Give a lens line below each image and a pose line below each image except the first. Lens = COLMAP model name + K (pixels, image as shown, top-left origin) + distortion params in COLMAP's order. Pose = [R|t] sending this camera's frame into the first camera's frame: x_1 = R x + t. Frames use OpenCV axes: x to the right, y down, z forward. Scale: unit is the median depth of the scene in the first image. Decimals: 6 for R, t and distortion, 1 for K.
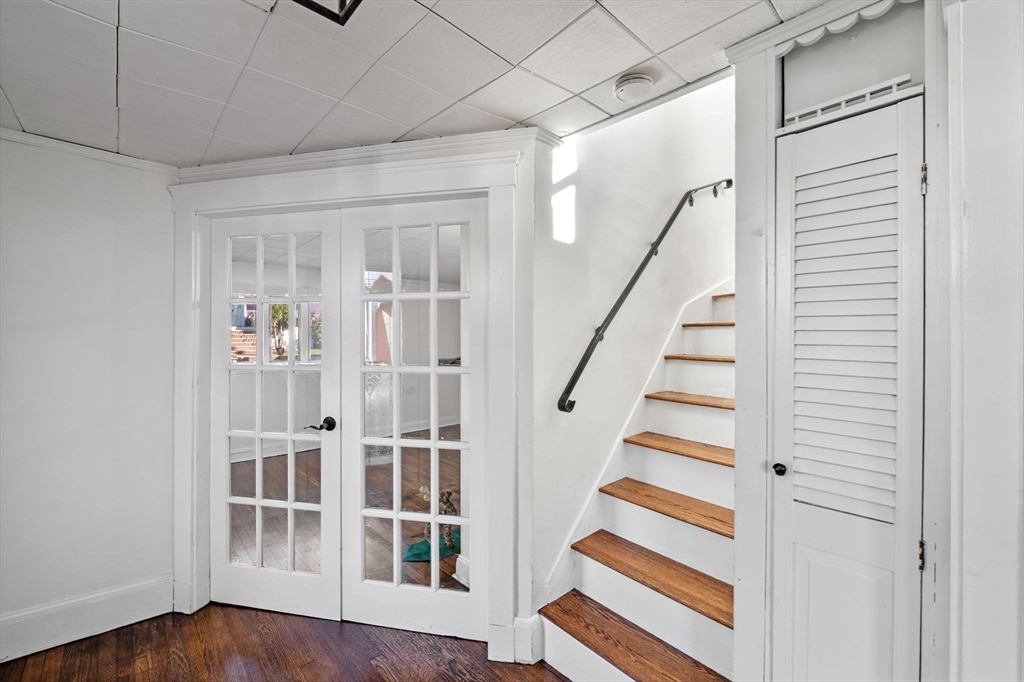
lens RADIAL K [[417.2, 0, 515.5], [0, 417.2, 336.1], [0, 0, 1]] dist [-0.002879, -0.001362]
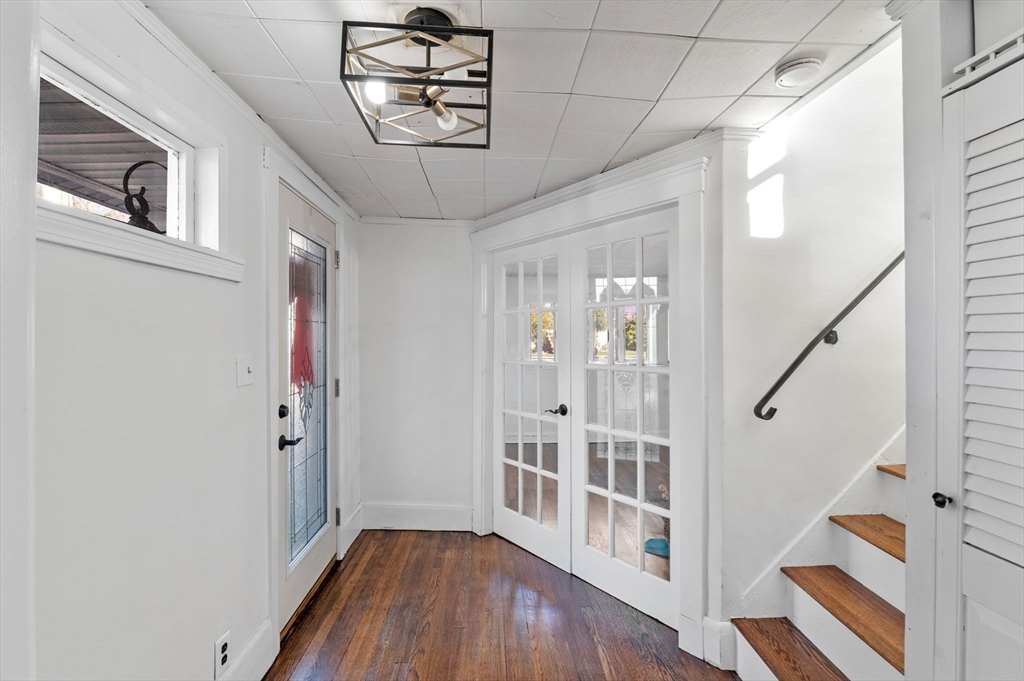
lens RADIAL K [[417.2, 0, 515.5], [0, 417.2, 335.6], [0, 0, 1]] dist [-0.002879, -0.001362]
pose [[0.798366, -0.003967, -0.602160, 0.221613], [0.000331, 0.999981, -0.006149, -0.000987], [0.602173, 0.004709, 0.798352, -0.079989]]
